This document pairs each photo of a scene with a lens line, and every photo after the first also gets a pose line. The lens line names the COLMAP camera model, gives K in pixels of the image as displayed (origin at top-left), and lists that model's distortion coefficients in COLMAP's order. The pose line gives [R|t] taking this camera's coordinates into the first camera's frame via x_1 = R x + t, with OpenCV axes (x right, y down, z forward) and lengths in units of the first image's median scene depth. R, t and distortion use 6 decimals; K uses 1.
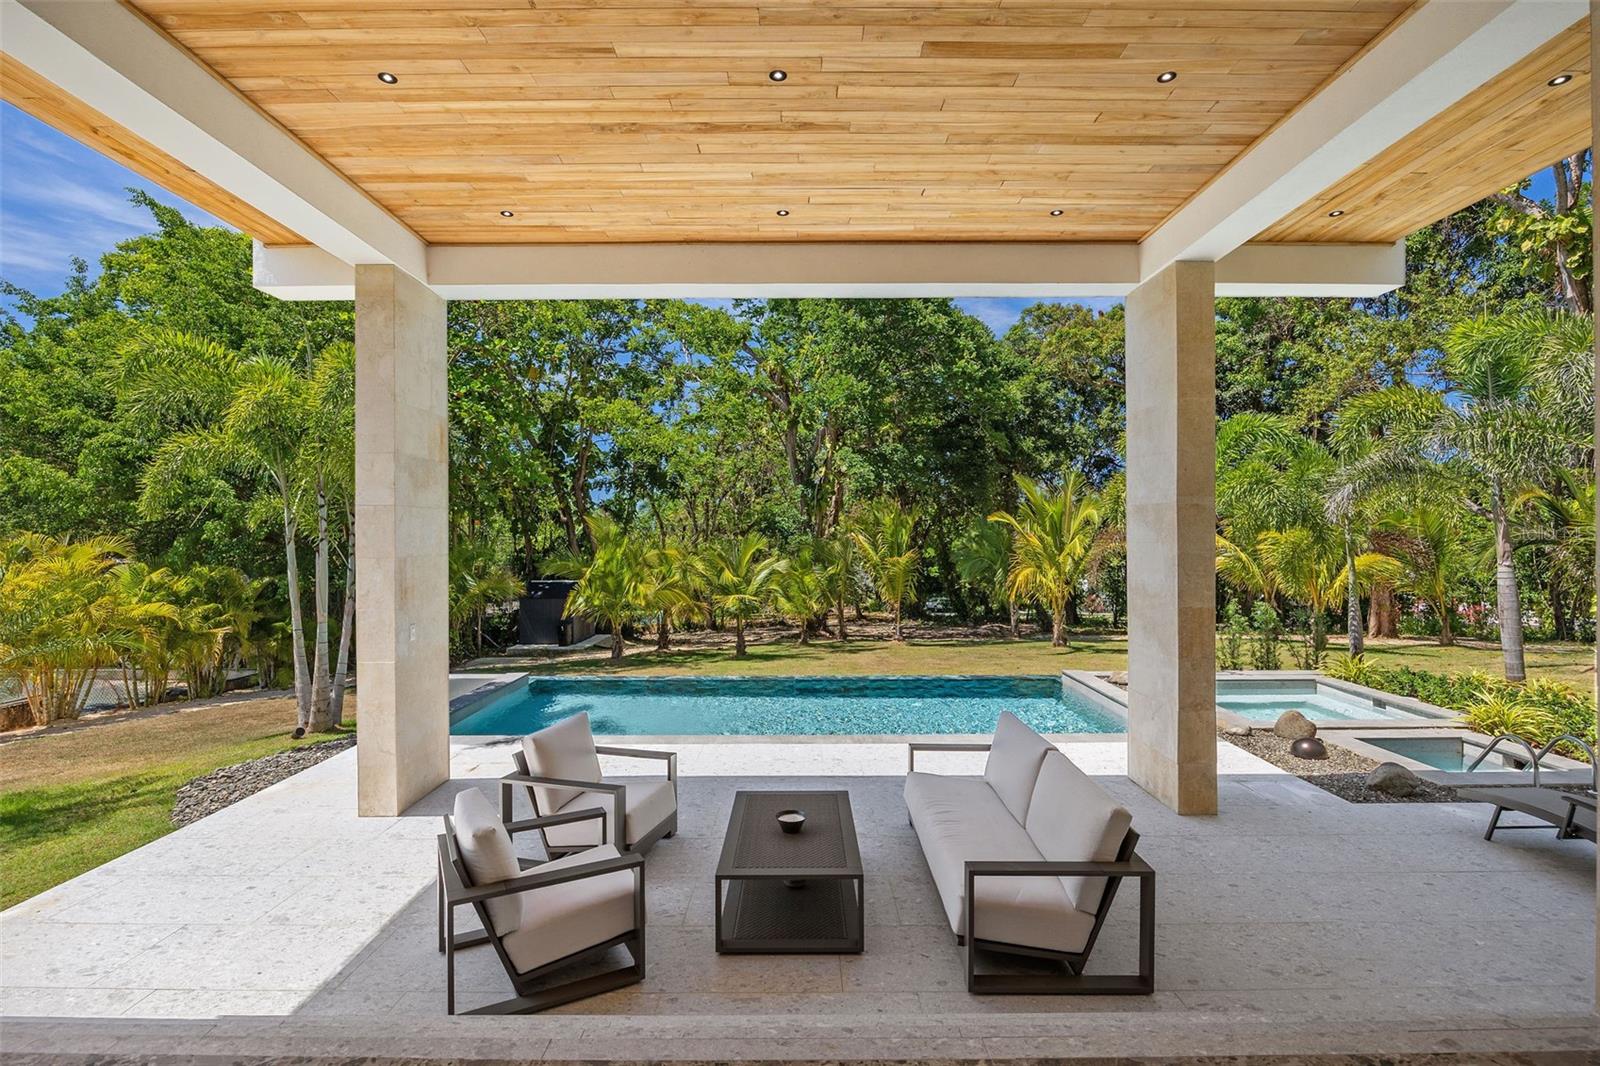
lens RADIAL K [[748.0, 0, 805.0], [0, 748.0, 531.9], [0, 0, 1]] dist [-0.004134, -0.000799]
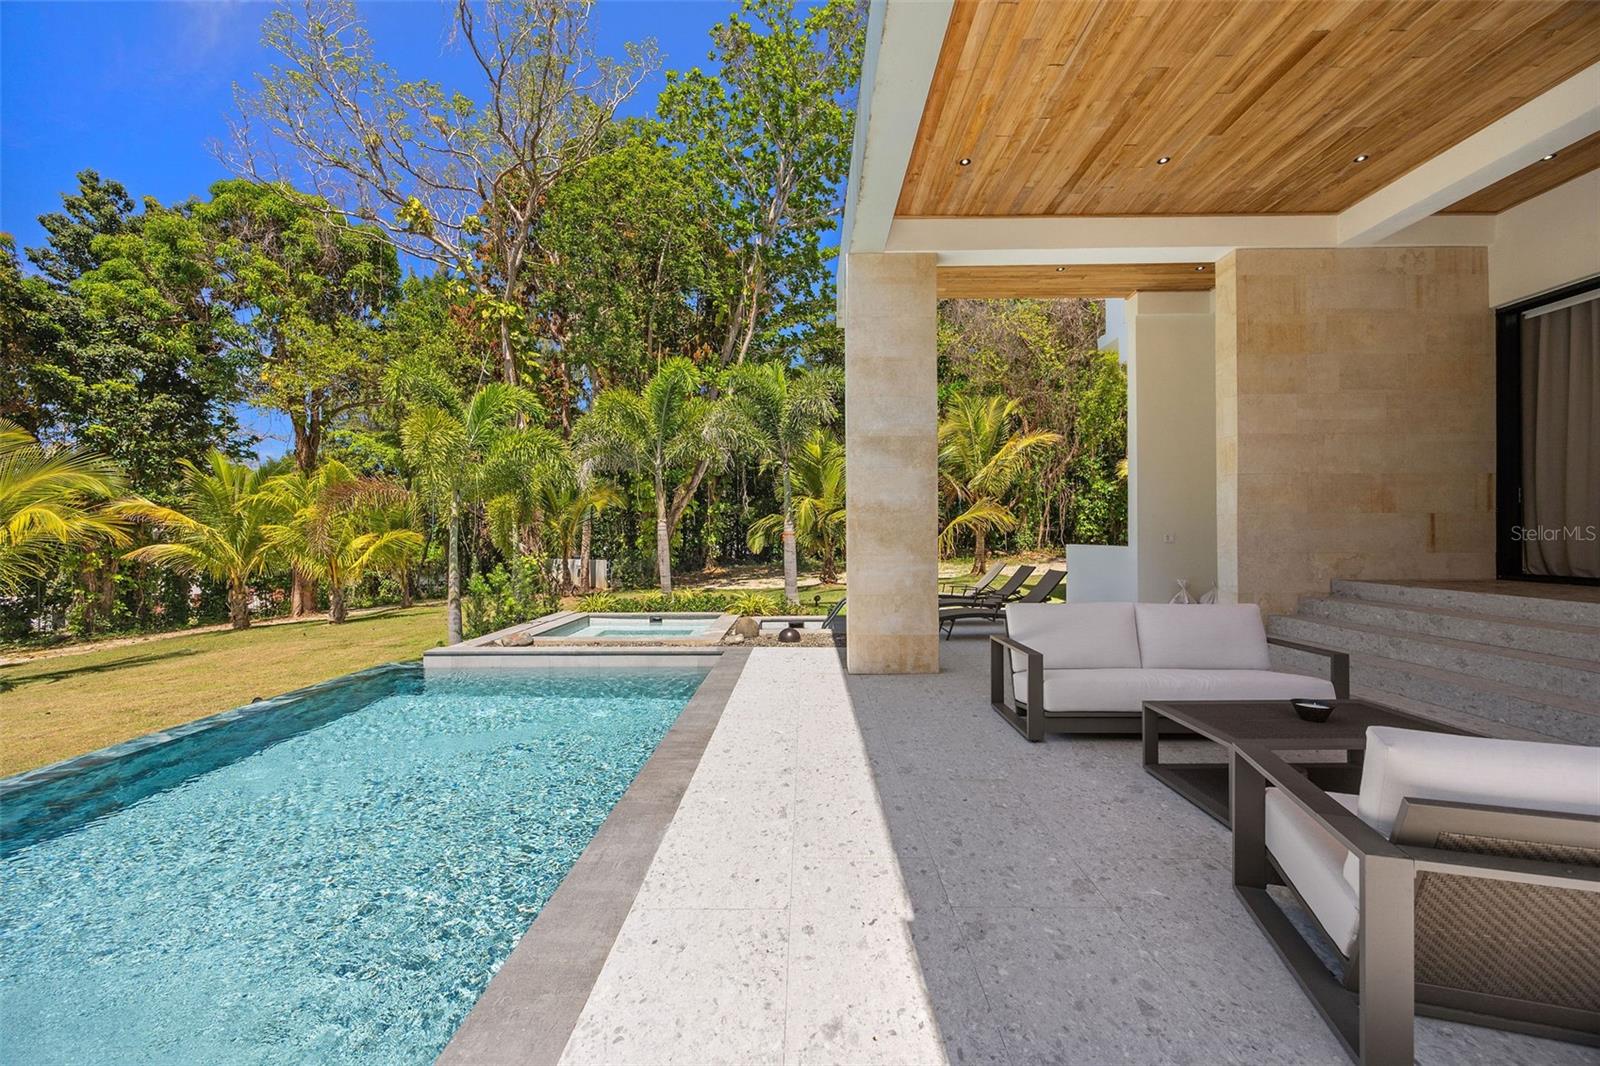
lens RADIAL K [[616.0, 0, 793.6], [0, 616.0, 533.8], [0, 0, 1]] dist [-0.001118, 0.000121]
pose [[0.025312, 0.005316, 0.999665, -0.124056], [0.003524, 0.999979, -0.005407, 0.028647], [-0.999673, 0.003659, 0.025293, 0.255937]]
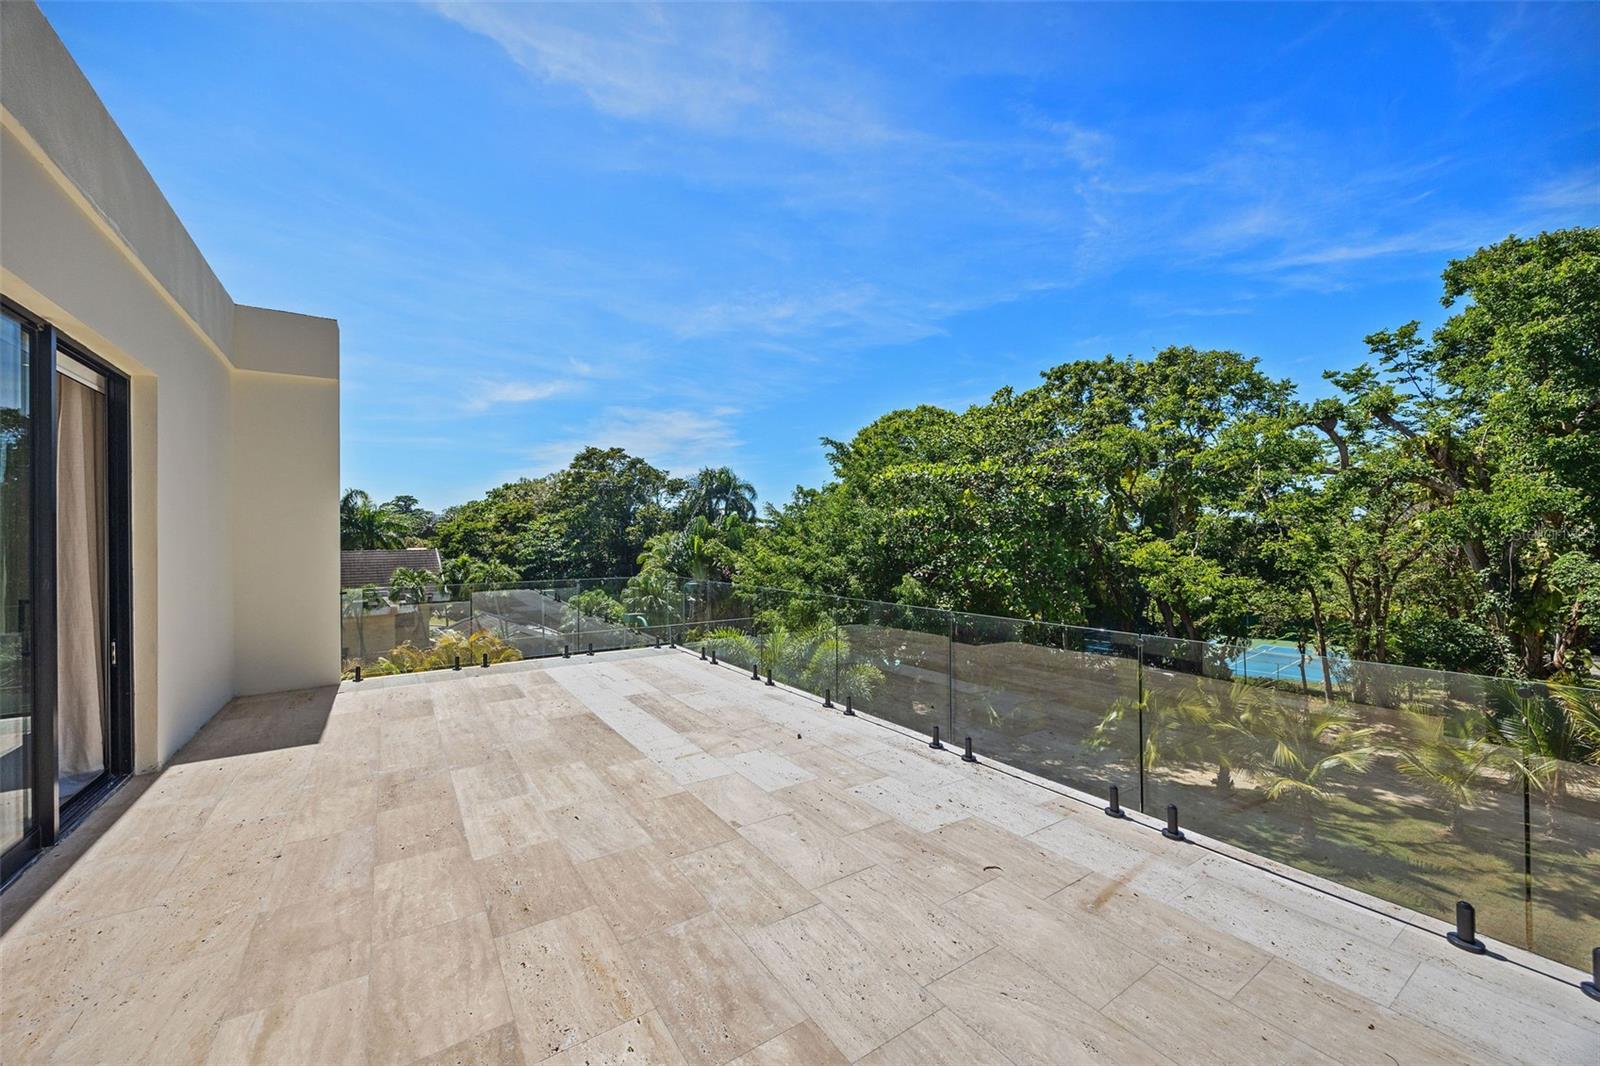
lens RADIAL K [[612.8, 0, 801.6], [0, 612.8, 539.4], [0, 0, 1]] dist [-0.001639, -0.000078]
pose [[0.557587, 0.001587, -0.830117, 0.143248], [0.009782, 0.999916, 0.008482, -0.157477], [0.830061, -0.012850, 0.557524, 0.115187]]
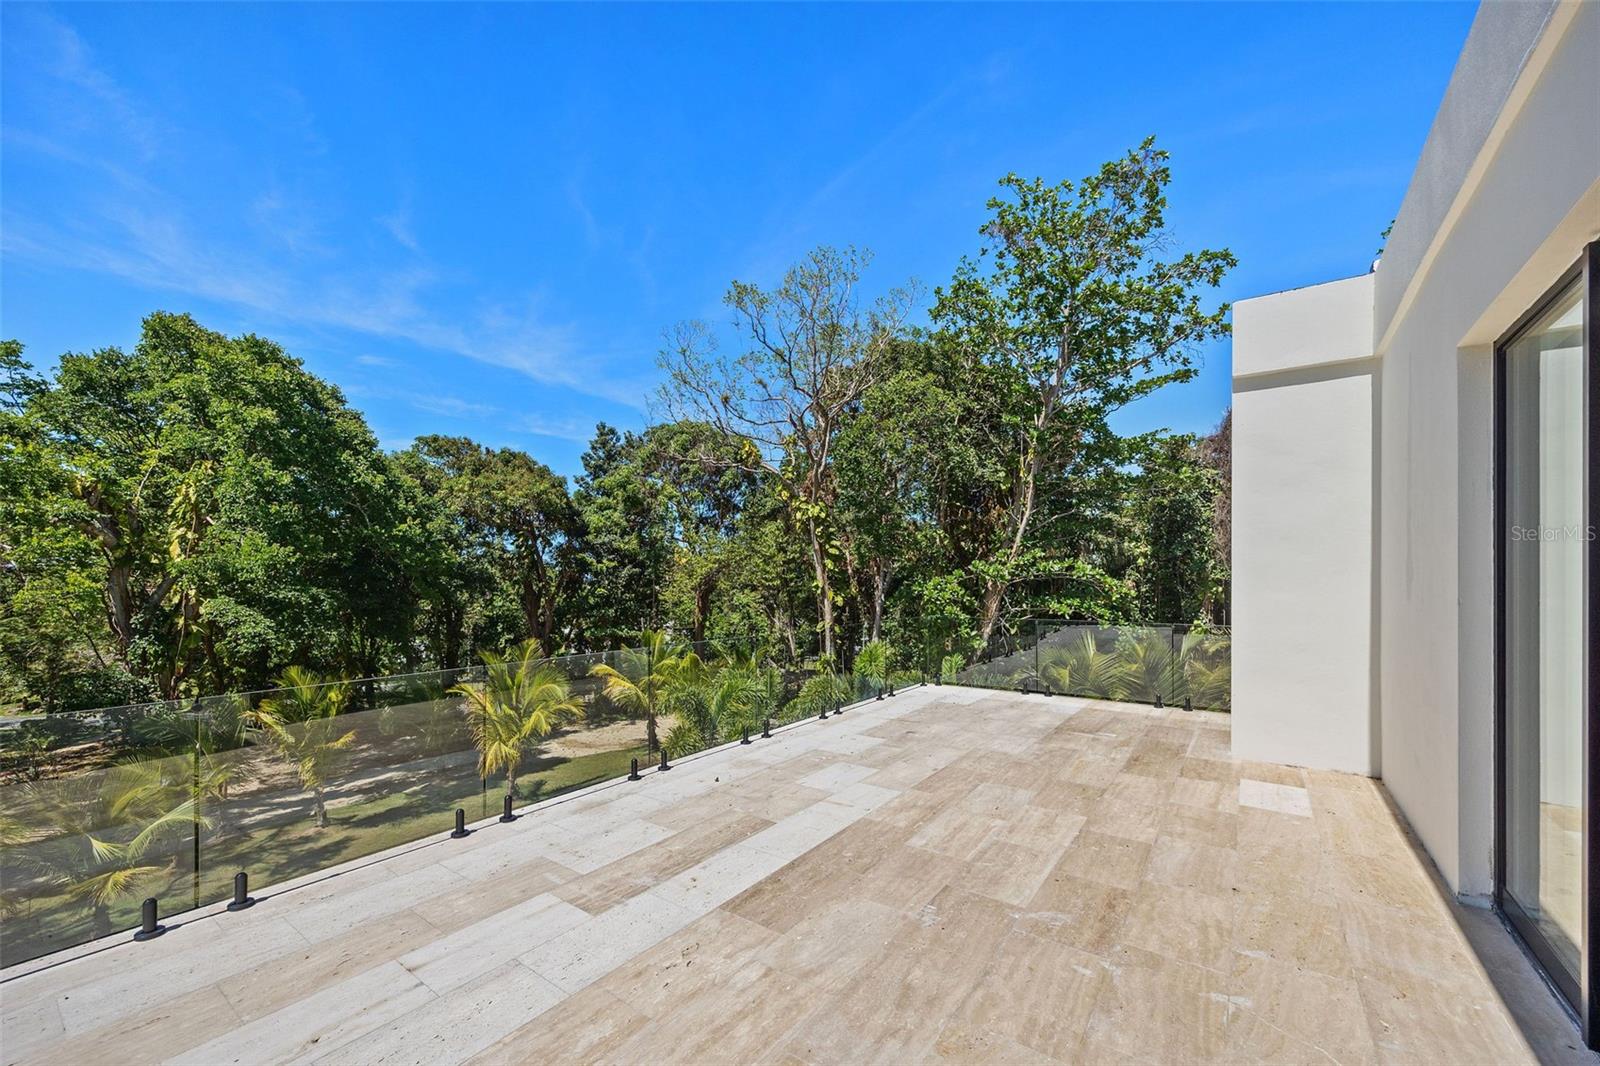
lens RADIAL K [[622.3, 0, 788.1], [0, 622.3, 576.9], [0, 0, 1]] dist [-0.005614, -0.000012]
pose [[0.600822, 0.004895, 0.799368, -0.139131], [-0.004234, 0.999987, -0.002941, -0.156887], [-0.799372, -0.001618, 0.600834, 0.095083]]
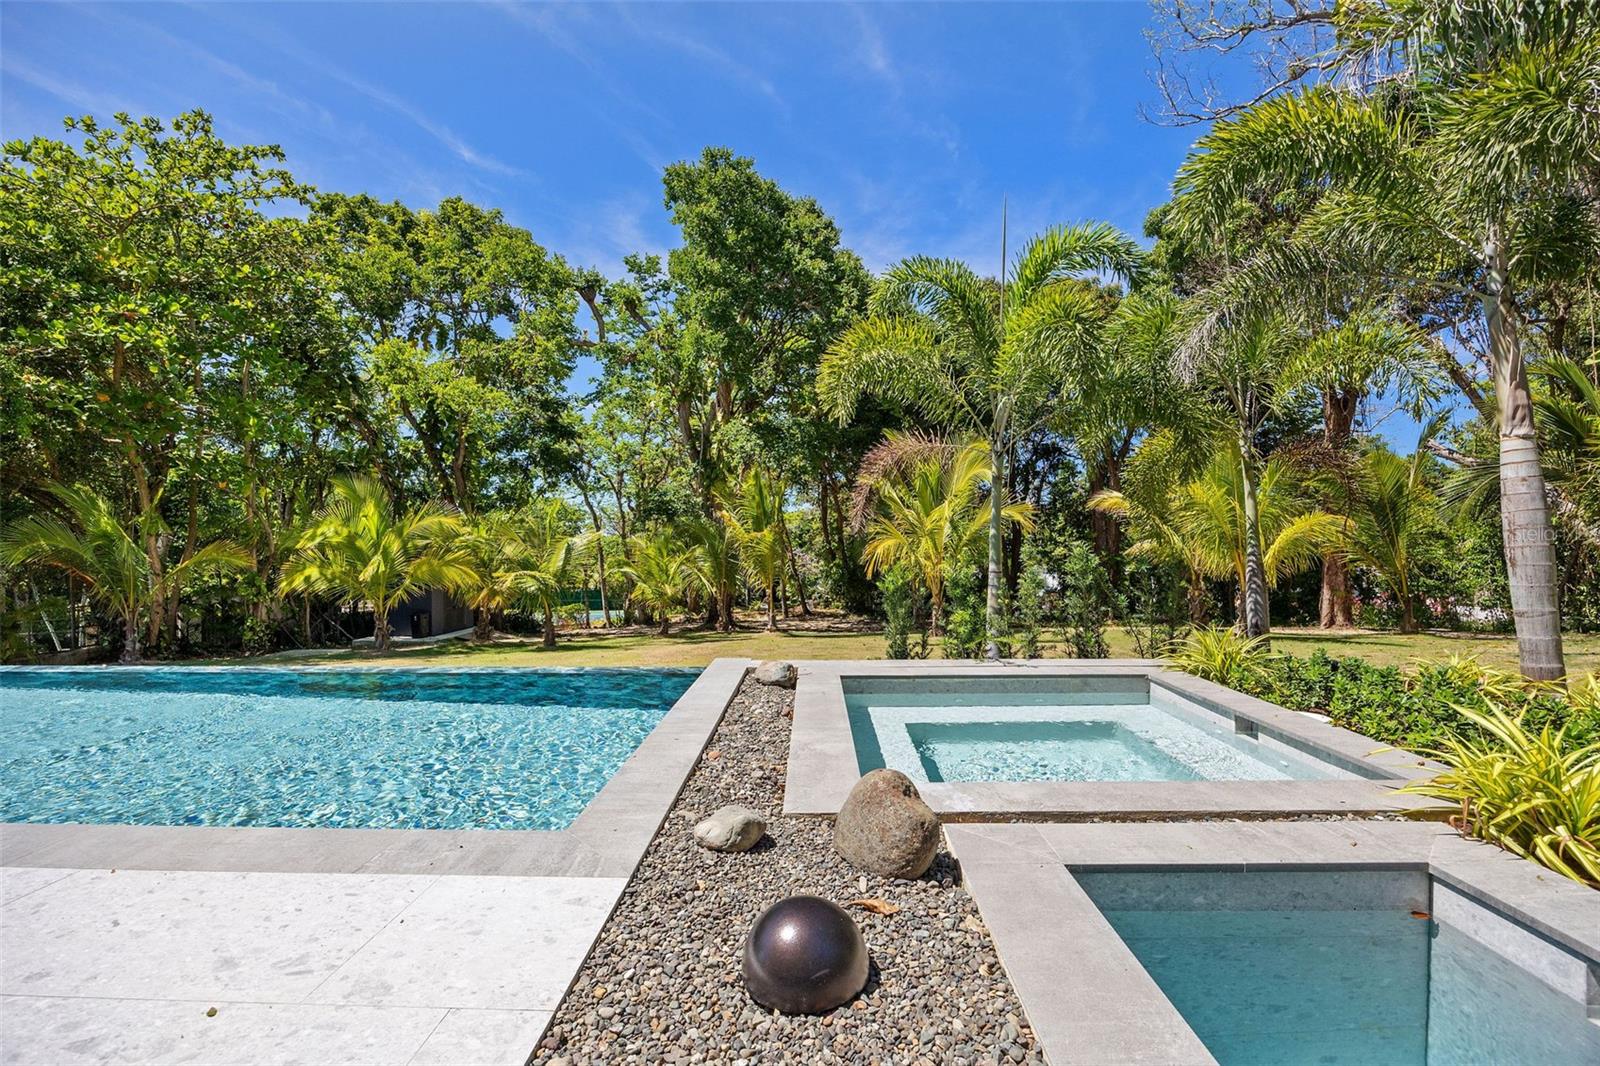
lens RADIAL K [[681.0, 0, 796.9], [0, 681.0, 536.2], [0, 0, 1]] dist [-0.015091, 0.000458]
pose [[0.999500, -0.003453, -0.031425, 0.179687], [0.003241, 0.999972, -0.006803, 0.040553], [0.031448, 0.006698, 0.999483, 0.203646]]
